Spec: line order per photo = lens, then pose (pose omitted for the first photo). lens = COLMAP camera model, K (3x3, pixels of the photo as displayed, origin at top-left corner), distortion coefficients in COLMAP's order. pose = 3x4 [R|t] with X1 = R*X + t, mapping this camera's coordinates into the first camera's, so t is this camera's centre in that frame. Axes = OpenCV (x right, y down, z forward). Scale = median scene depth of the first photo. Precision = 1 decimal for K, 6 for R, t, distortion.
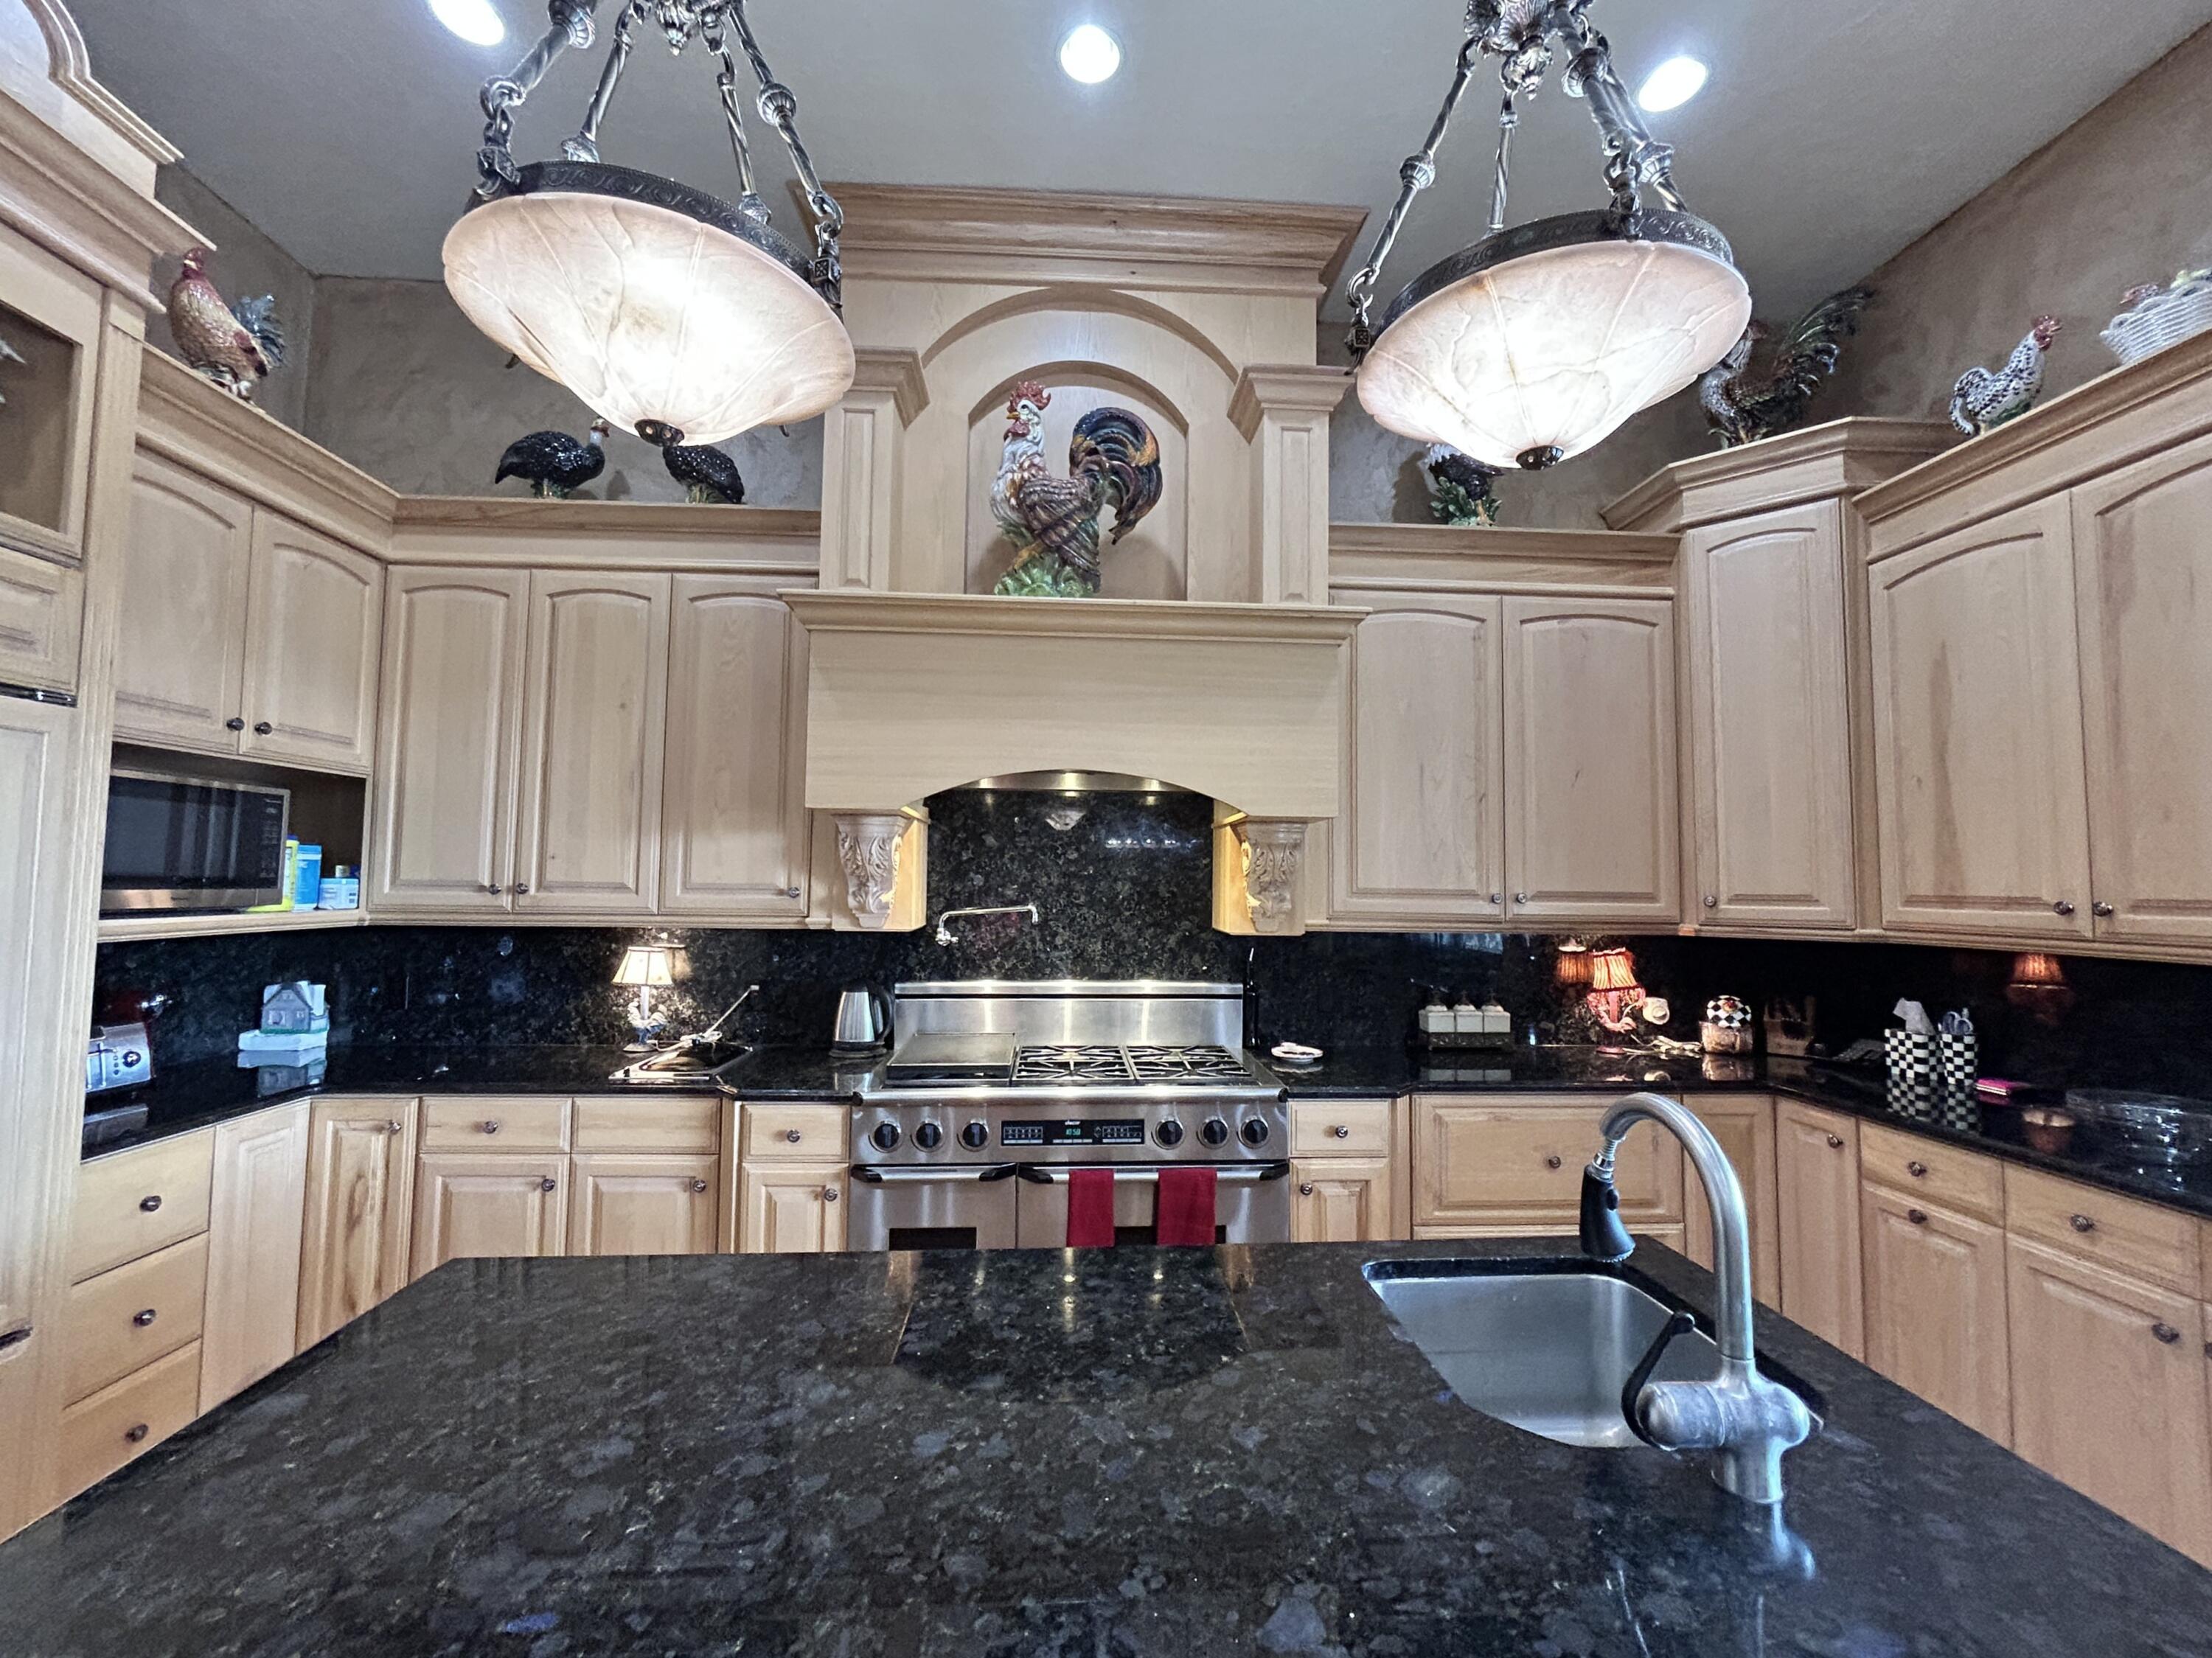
lens RADIAL K [[906.7, 0, 1104.6], [0, 906.7, 827.7], [0, 0, 1]] dist [-0.006823, -0.000309]
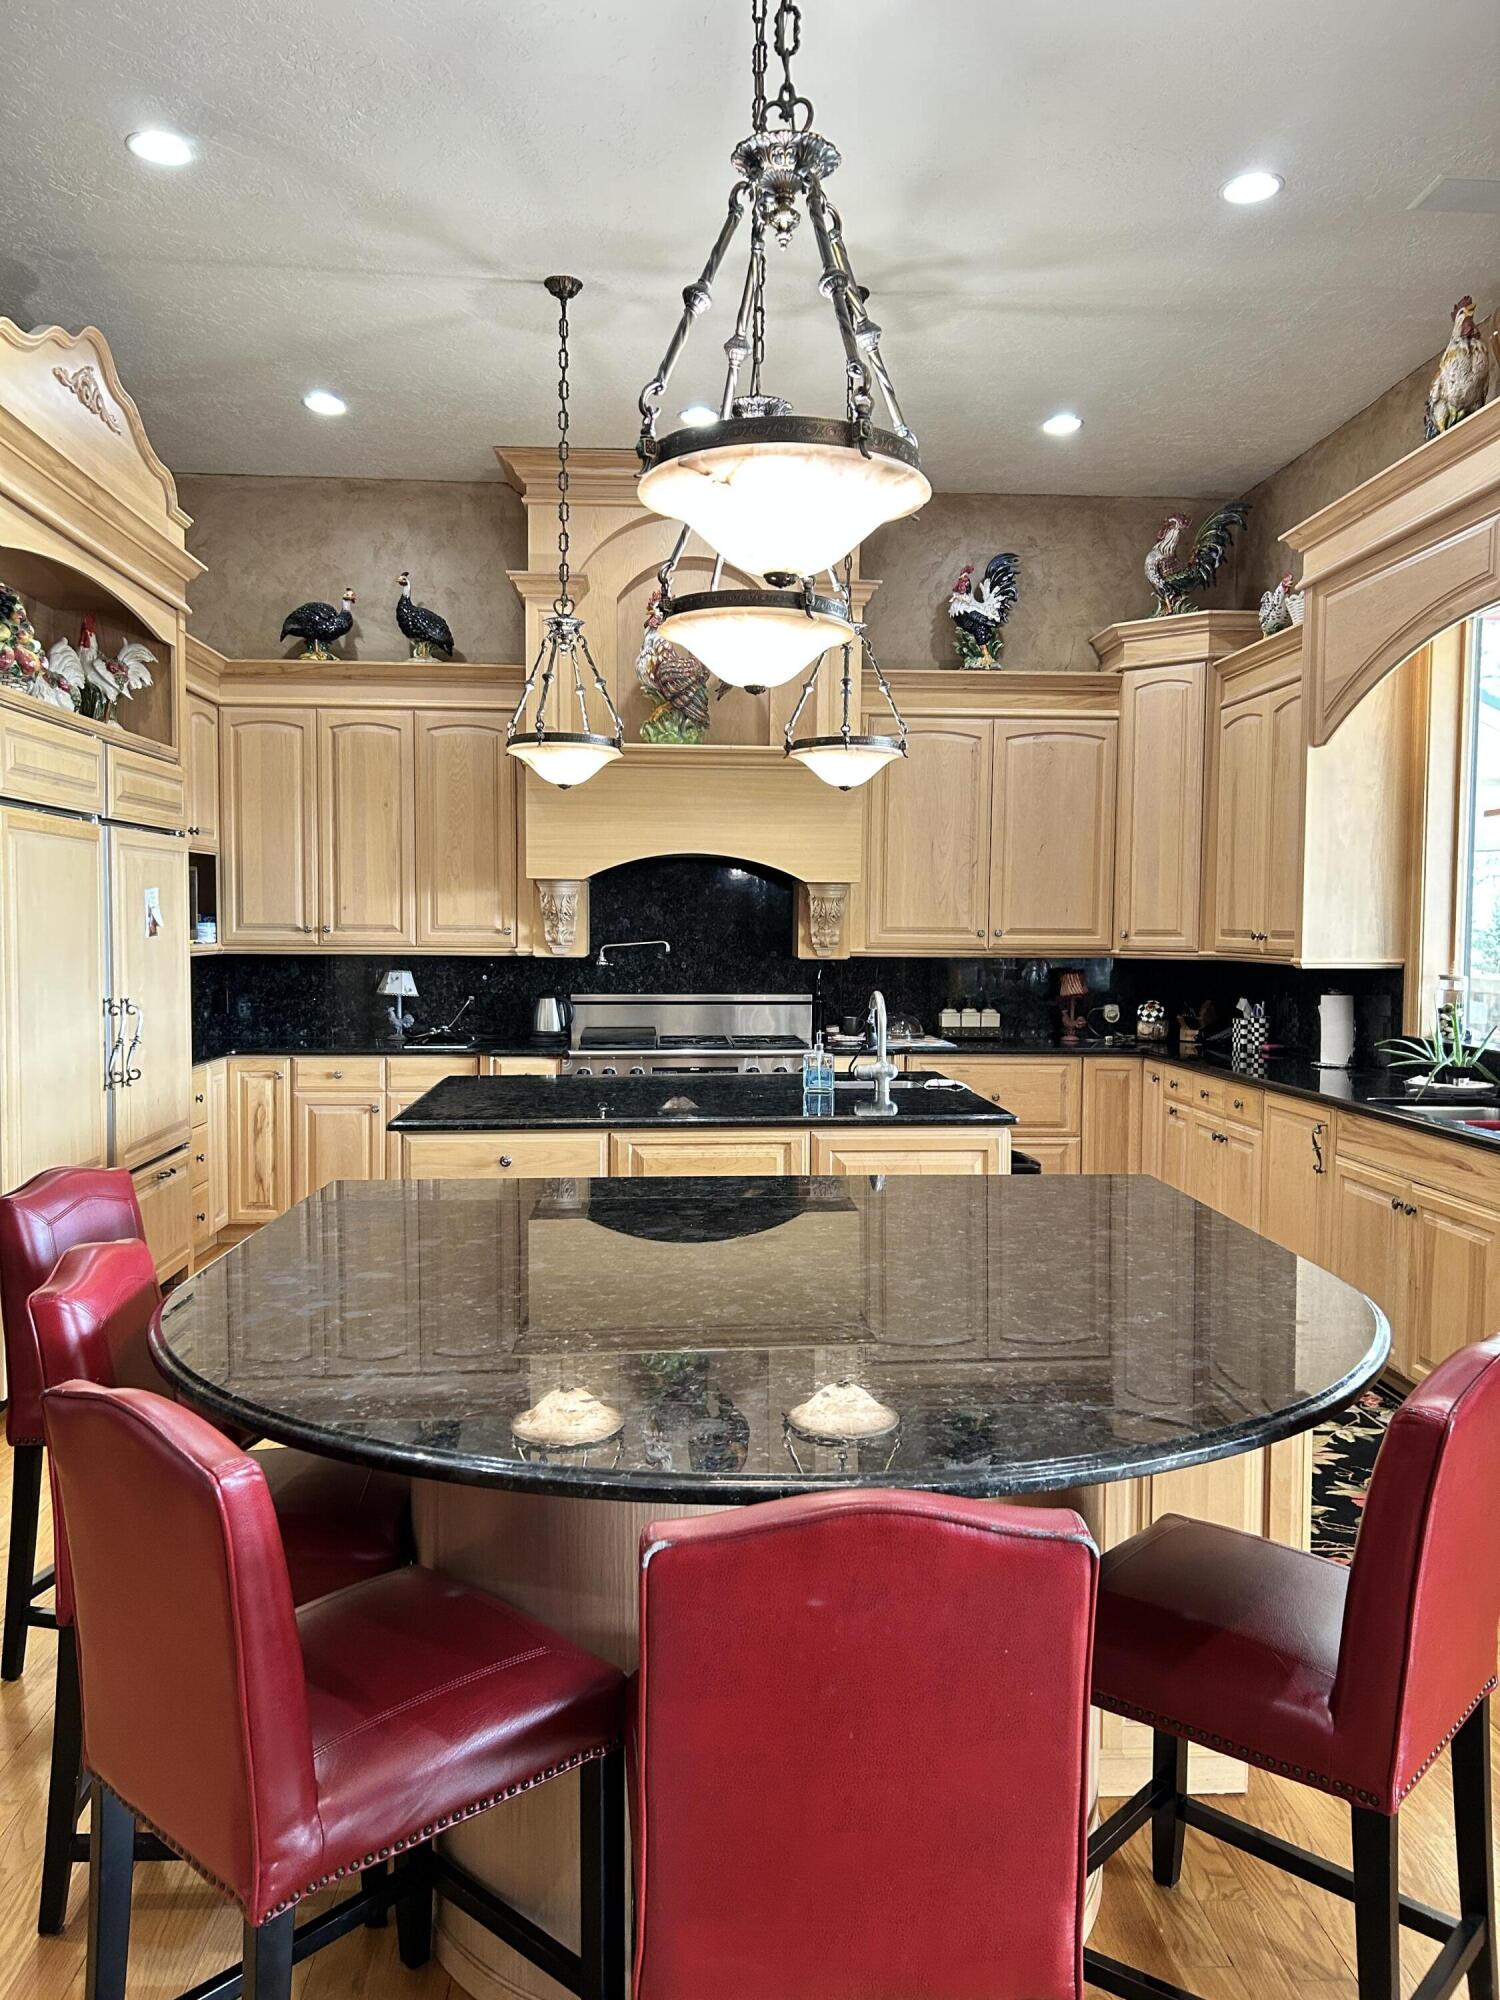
lens RADIAL K [[1516.2, 0, 751.5], [0, 1516.2, 1008.8], [0, 0, 1]] dist [0.060288, -0.005922]
pose [[0.999974, -0.004876, 0.005229, 0.047558], [0.004229, 0.993085, 0.117323, -0.093821], [-0.005765, -0.117298, 0.993080, -1.503696]]
